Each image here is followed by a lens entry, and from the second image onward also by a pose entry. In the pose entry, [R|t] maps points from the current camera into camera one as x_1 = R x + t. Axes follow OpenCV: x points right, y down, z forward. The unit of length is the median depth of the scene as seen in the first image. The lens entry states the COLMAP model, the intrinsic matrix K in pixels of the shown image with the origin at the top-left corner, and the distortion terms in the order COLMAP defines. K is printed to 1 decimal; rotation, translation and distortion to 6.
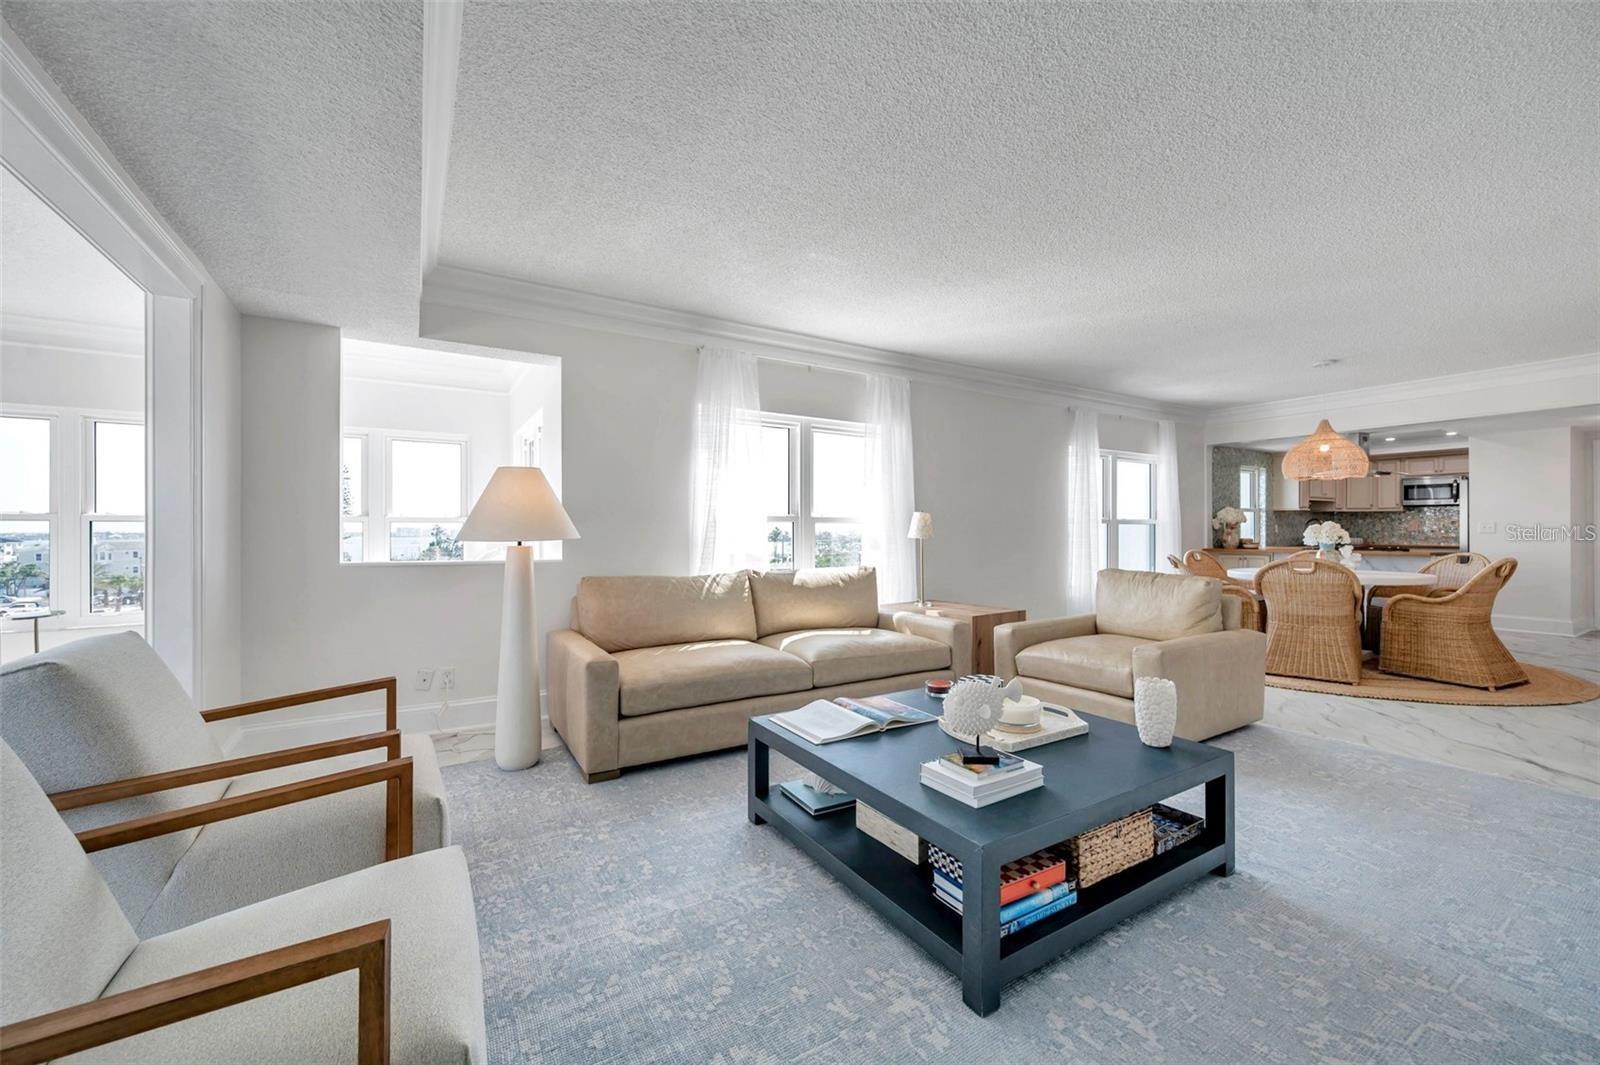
lens RADIAL K [[628.9, 0, 799.1], [0, 628.9, 529.9], [0, 0, 1]] dist [-0.003171, 0.001335]
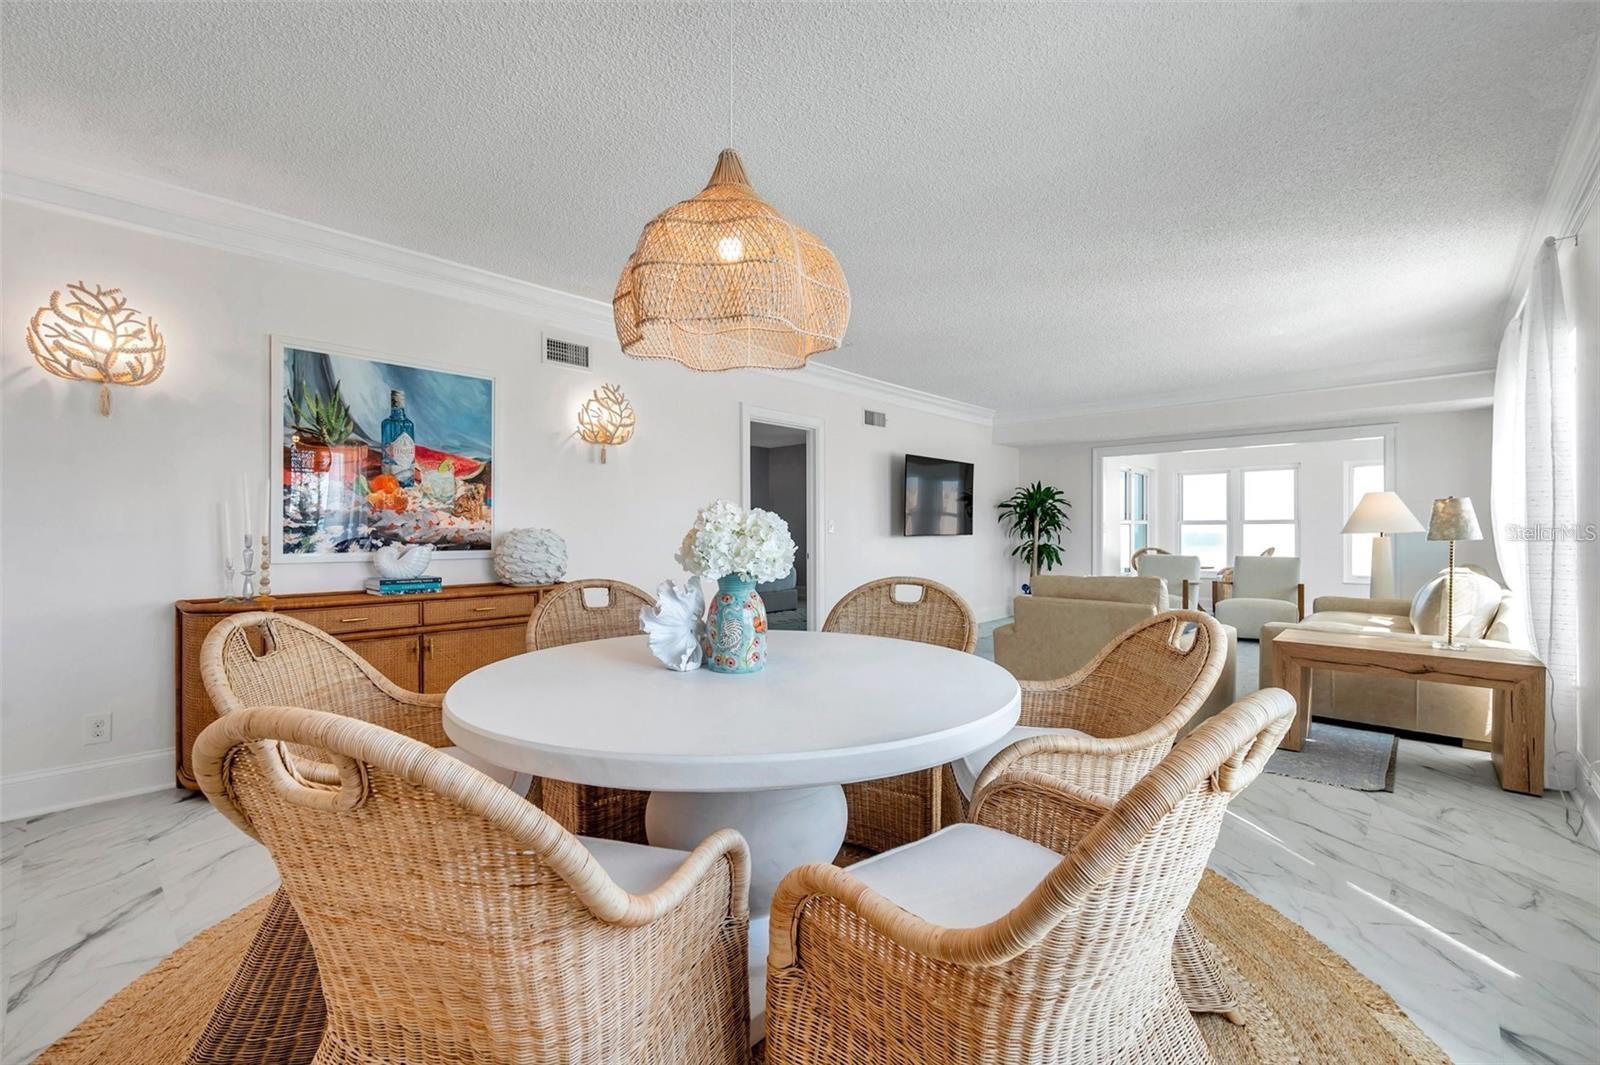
lens RADIAL K [[681.4, 0, 799.2], [0, 681.4, 529.4], [0, 0, 1]] dist [0.001090, 0.000583]
pose [[-0.962918, 0.003609, -0.269769, 0.676112], [0.004895, 0.999980, -0.004092, 0.001973], [0.269749, -0.005261, -0.962916, 0.994404]]
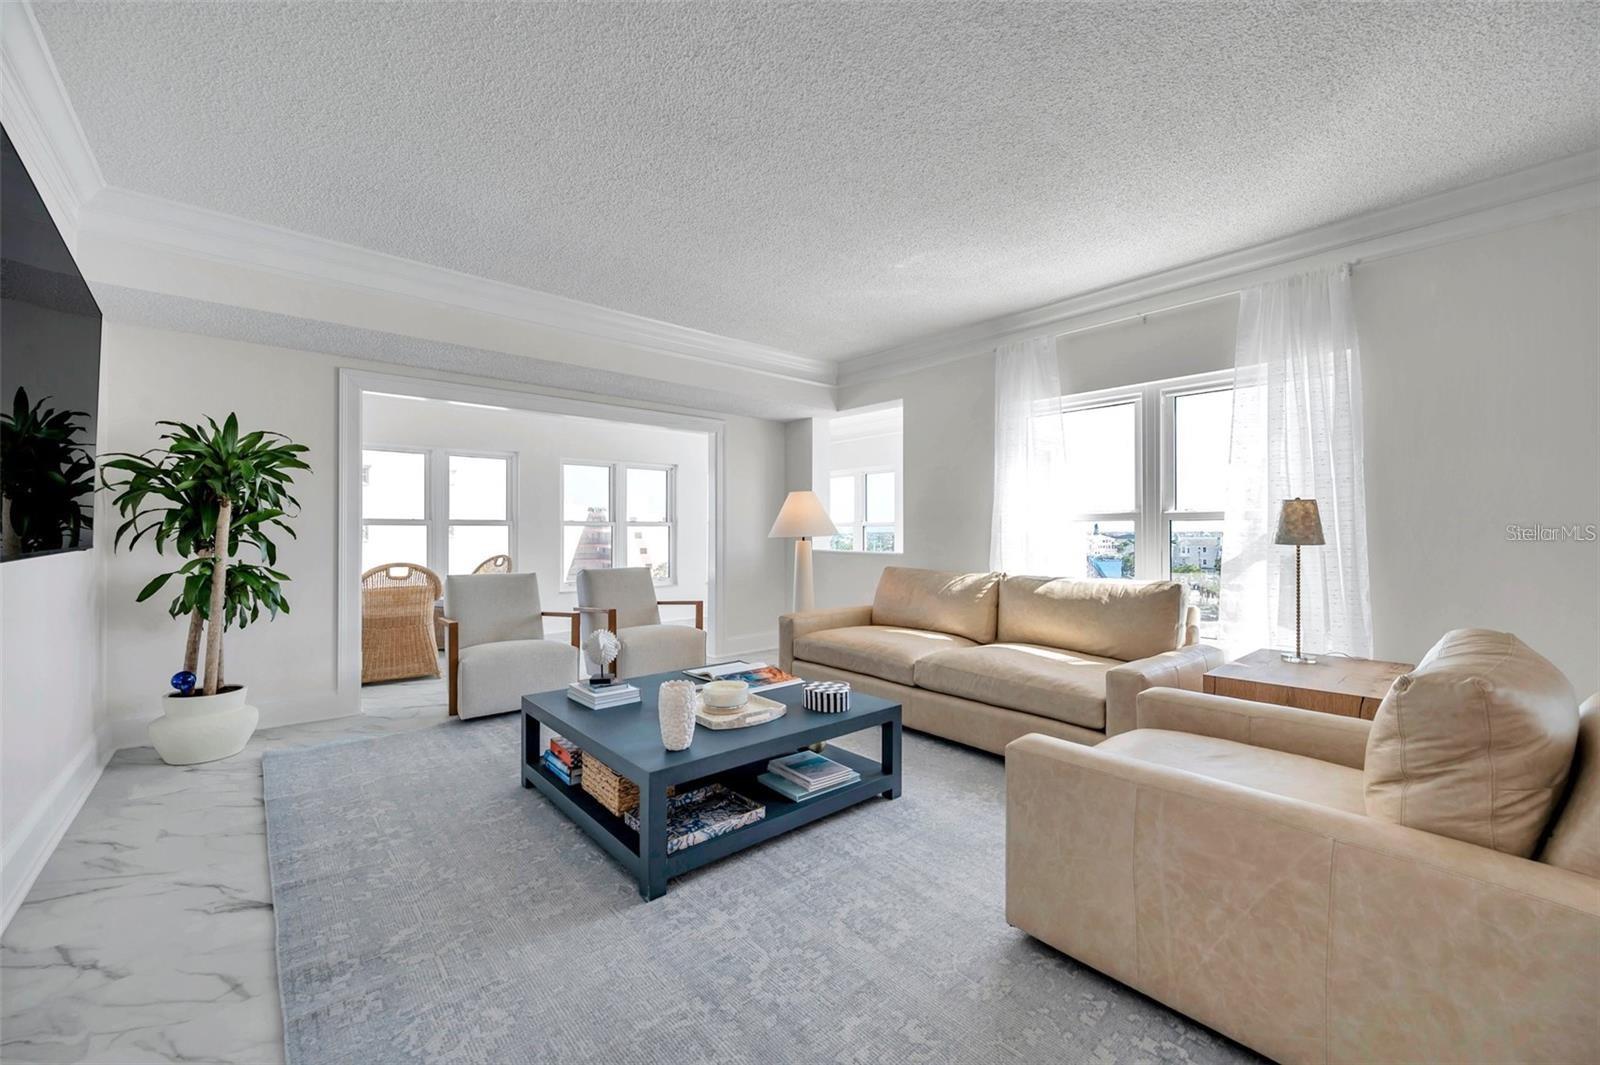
lens RADIAL K [[628.9, 0, 799.1], [0, 628.9, 529.9], [0, 0, 1]] dist [-0.003171, 0.001335]
pose [[0.168434, -0.002174, -0.985711, 0.465465], [0.002552, 0.999995, -0.001770, 0.000021], [0.985710, -0.002217, 0.168439, 0.301686]]
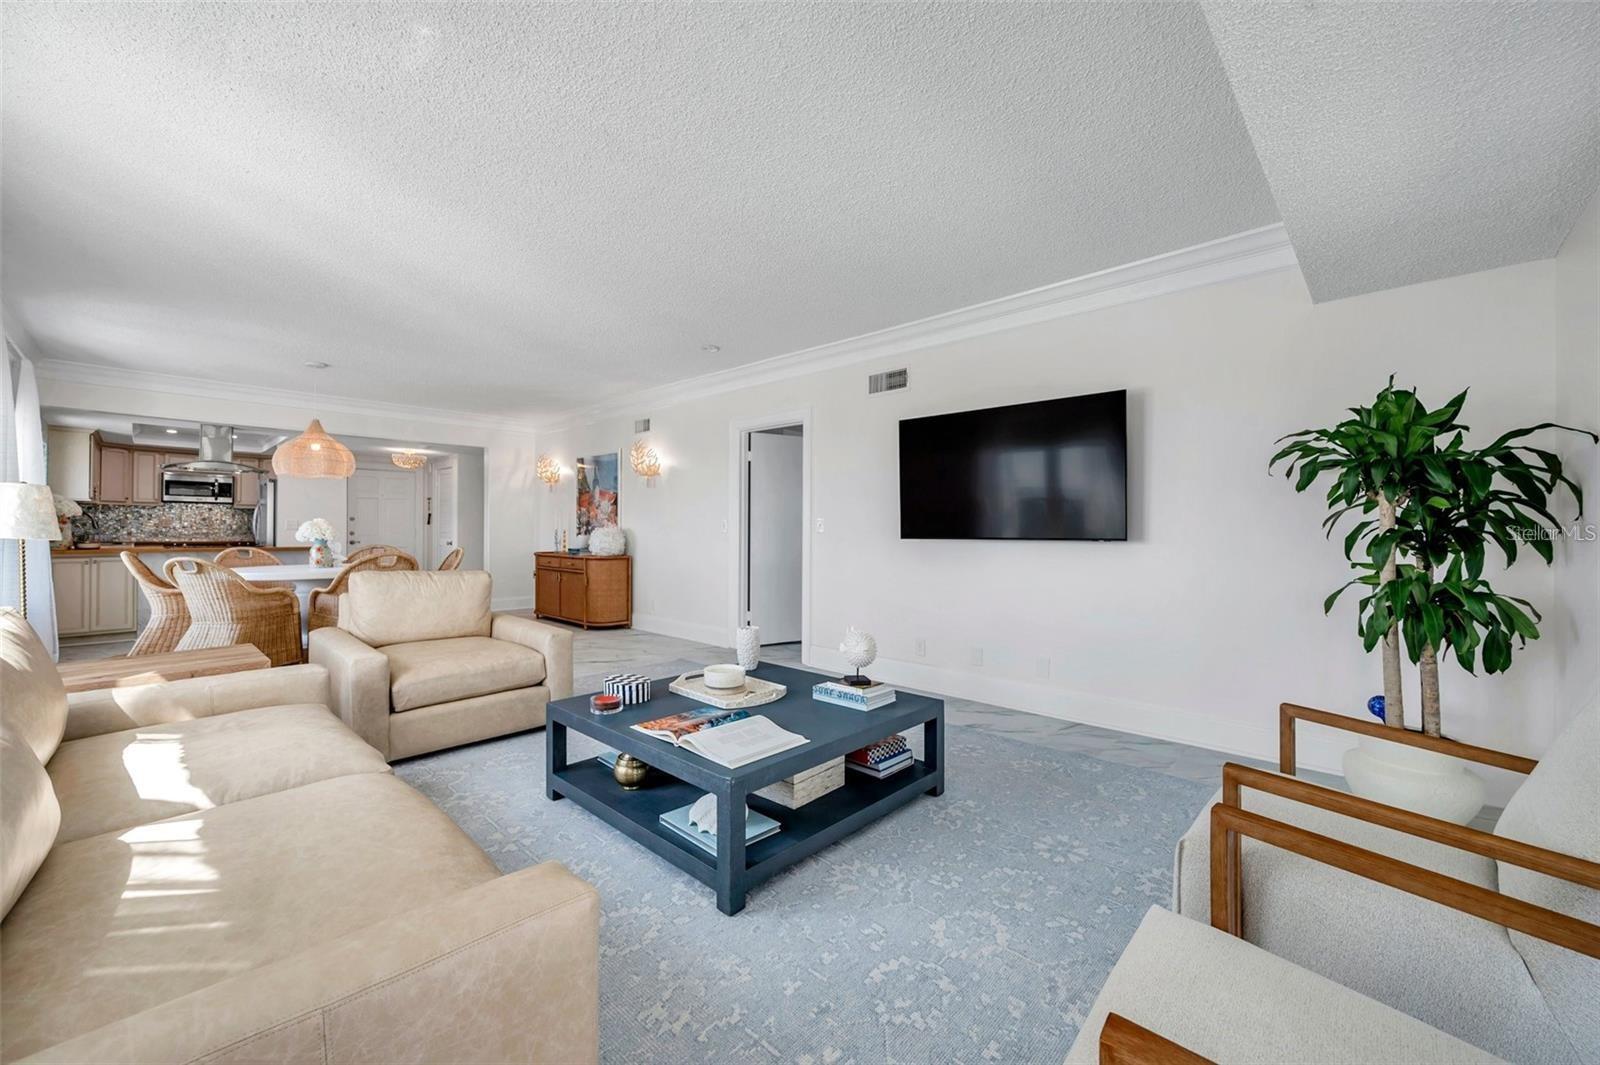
lens RADIAL K [[628.9, 0, 799.1], [0, 628.9, 529.9], [0, 0, 1]] dist [-0.003171, 0.001335]
pose [[-0.256643, 0.000052, 0.966506, -0.275703], [-0.006824, 0.999975, -0.001866, 0.001749], [-0.966482, -0.007074, -0.256636, 0.375965]]
